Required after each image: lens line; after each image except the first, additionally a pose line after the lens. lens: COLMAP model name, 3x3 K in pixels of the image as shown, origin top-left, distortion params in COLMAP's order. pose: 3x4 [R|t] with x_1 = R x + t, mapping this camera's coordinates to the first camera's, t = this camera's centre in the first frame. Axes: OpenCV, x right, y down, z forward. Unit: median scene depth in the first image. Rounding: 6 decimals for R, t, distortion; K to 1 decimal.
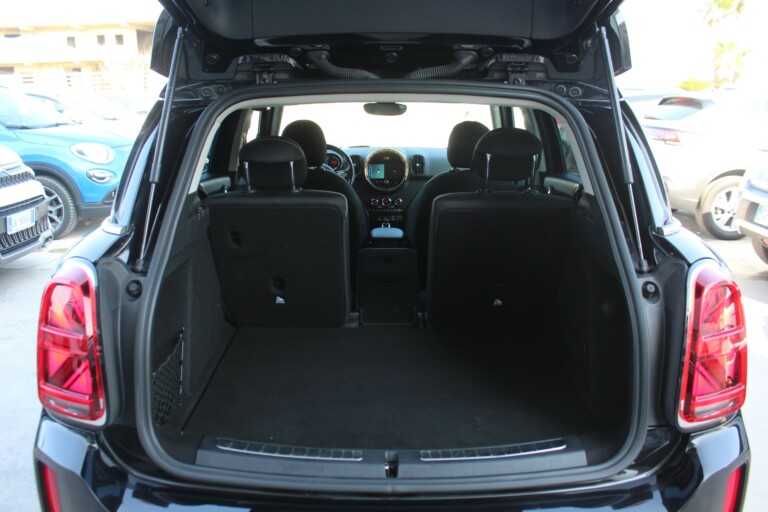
lens RADIAL K [[656.0, 0, 384.0], [0, 656.0, 256.0], [0, 0, 1]] dist [-0.166809, 0.132809]
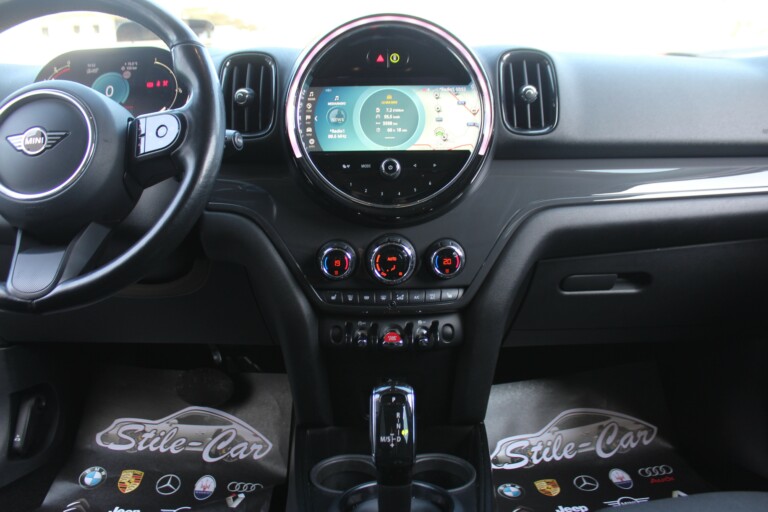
lens RADIAL K [[656.0, 0, 384.0], [0, 656.0, 256.0], [0, 0, 1]] dist [-0.166809, 0.132809]
pose [[0.999888, -0.011724, 0.009350, -0.000728], [0.011606, 0.999854, 0.012578, -0.086486], [-0.009497, -0.012468, 0.999877, 0.781886]]
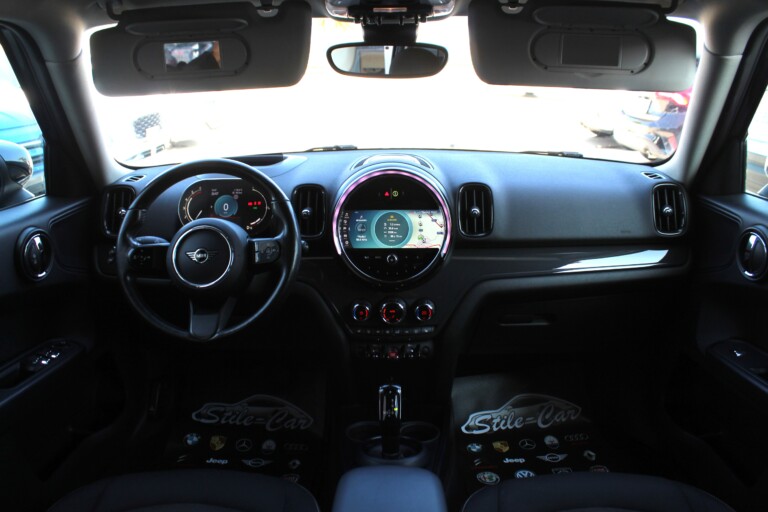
lens RADIAL K [[656.0, 0, 384.0], [0, 656.0, 256.0], [0, 0, 1]] dist [-0.166809, 0.132809]
pose [[0.999675, -0.003185, -0.025306, 0.008478], [0.004557, 0.998511, 0.054354, -0.134122], [0.025095, -0.054452, 0.998201, 0.624618]]
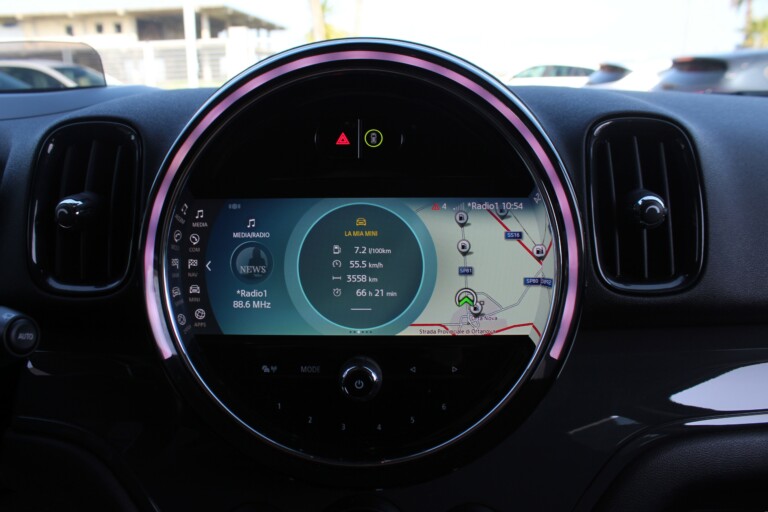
lens RADIAL K [[656.0, 0, 384.0], [0, 656.0, 256.0], [0, 0, 1]] dist [-0.166809, 0.132809]
pose [[0.999897, -0.001050, -0.014318, 0.008663], [0.001228, 0.999922, 0.012412, -0.132080], [0.014304, -0.012428, 0.999820, 0.894319]]
